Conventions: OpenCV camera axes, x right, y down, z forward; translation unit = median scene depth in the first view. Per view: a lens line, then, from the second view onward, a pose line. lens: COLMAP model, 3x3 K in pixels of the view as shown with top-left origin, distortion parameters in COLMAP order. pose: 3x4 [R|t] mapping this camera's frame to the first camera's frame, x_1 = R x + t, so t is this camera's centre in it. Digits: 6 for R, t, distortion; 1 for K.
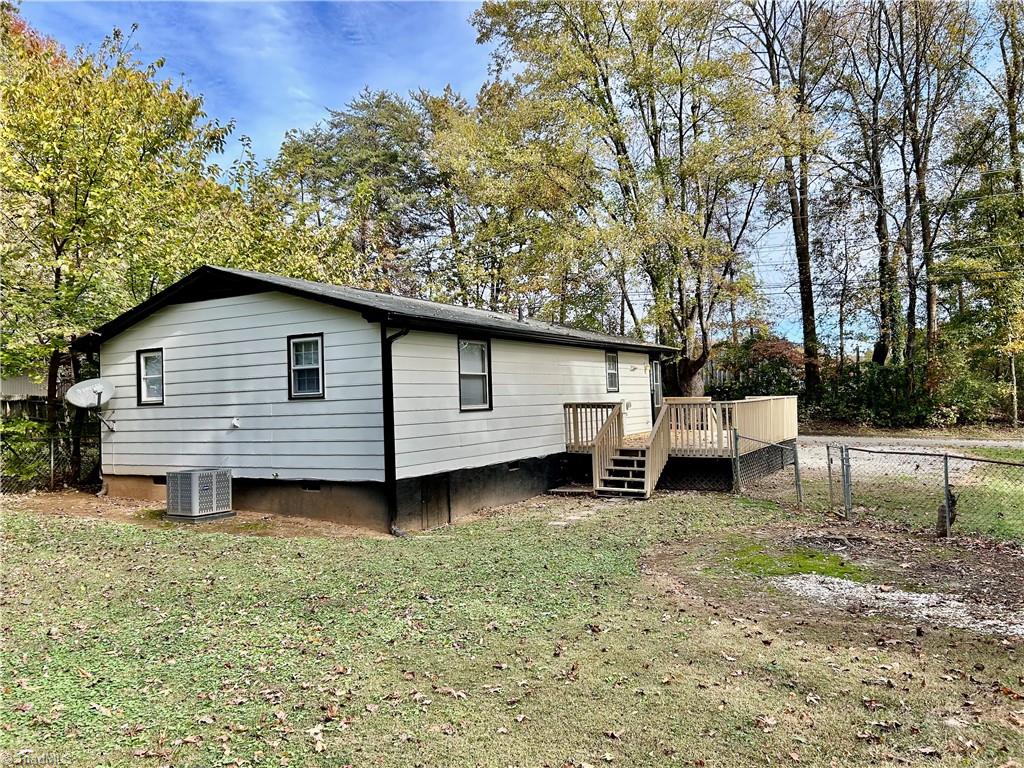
lens RADIAL K [[765.9, 0, 512.3], [0, 765.9, 383.0], [0, 0, 1]] dist [0.043201, -0.045521]
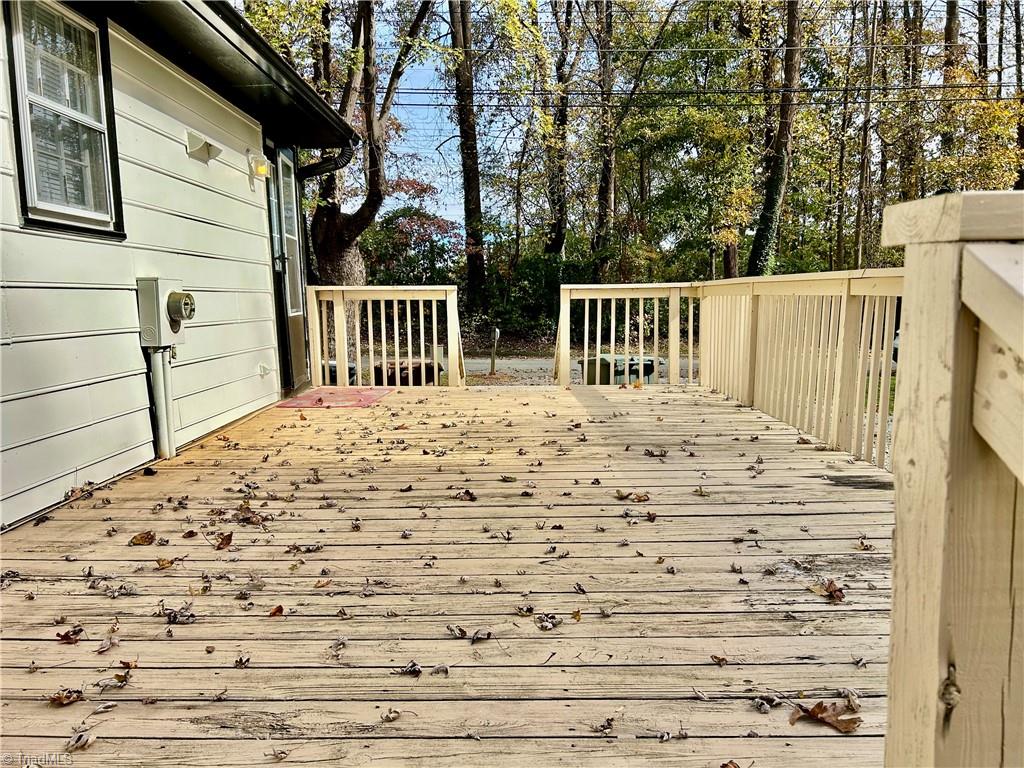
lens RADIAL K [[765.9, 0, 513.1], [0, 765.9, 385.2], [0, 0, 1]] dist [0.043201, -0.045521]
pose [[0.862713, -0.050488, 0.503167, 0.086407], [-0.009737, 0.993161, 0.116350, 0.017180], [-0.505600, -0.105276, 0.856321, 0.546096]]
